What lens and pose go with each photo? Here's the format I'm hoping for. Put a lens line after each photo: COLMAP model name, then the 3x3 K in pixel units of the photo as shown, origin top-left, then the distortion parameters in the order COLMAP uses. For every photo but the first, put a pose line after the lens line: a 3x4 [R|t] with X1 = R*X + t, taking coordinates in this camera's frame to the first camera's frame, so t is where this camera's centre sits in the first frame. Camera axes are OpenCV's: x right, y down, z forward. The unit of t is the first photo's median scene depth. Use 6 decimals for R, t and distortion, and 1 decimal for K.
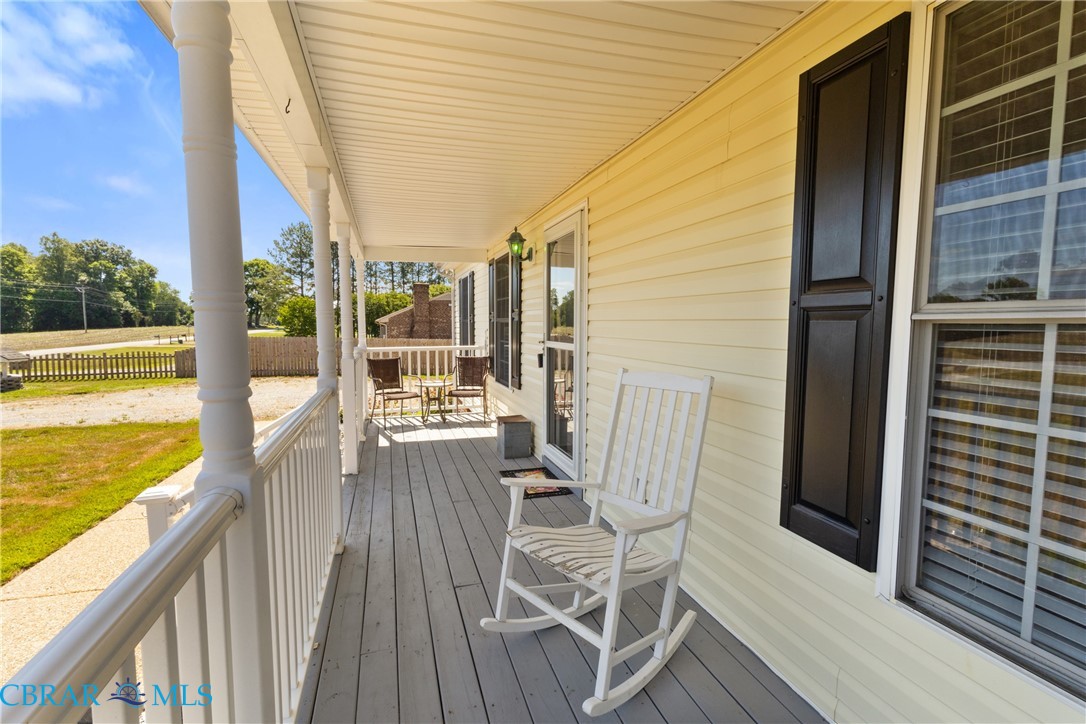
lens RADIAL K [[508.9, 0, 544.4], [0, 508.9, 365.4], [0, 0, 1]] dist [0.002732, 0.003115]
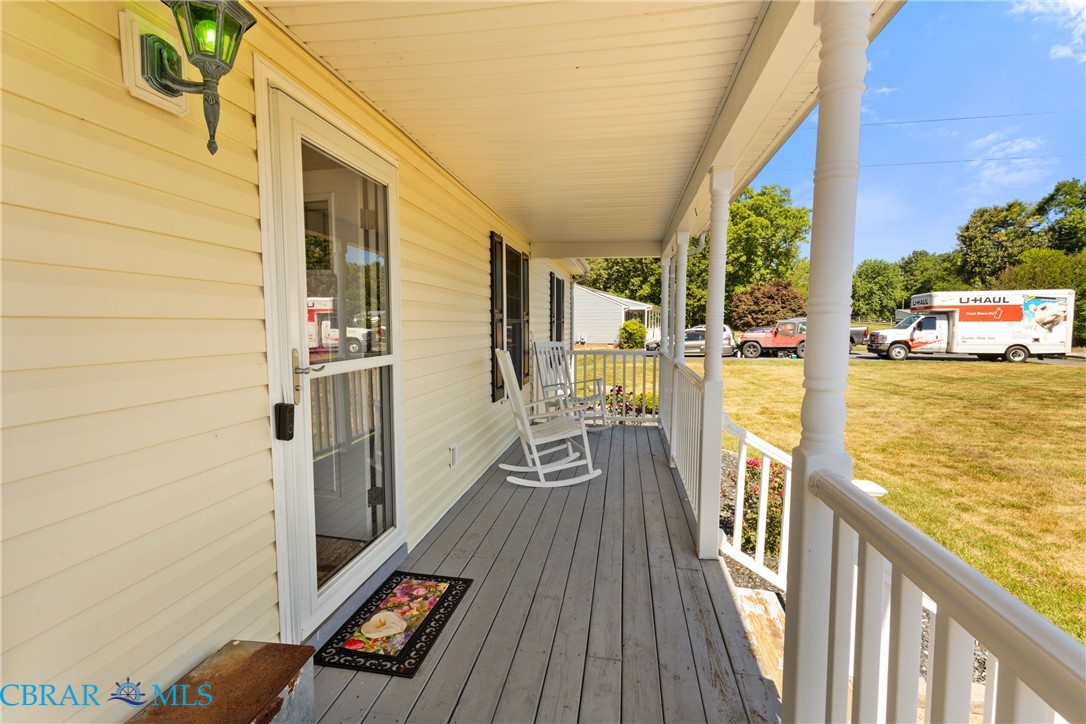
lens RADIAL K [[508.9, 0, 543.9], [0, 508.9, 364.5], [0, 0, 1]] dist [0.002732, 0.003115]
pose [[-0.895972, -0.045382, 0.441785, -0.480246], [0.026877, 0.987401, 0.155938, -0.145307], [-0.443296, 0.151590, -0.883464, 1.711074]]
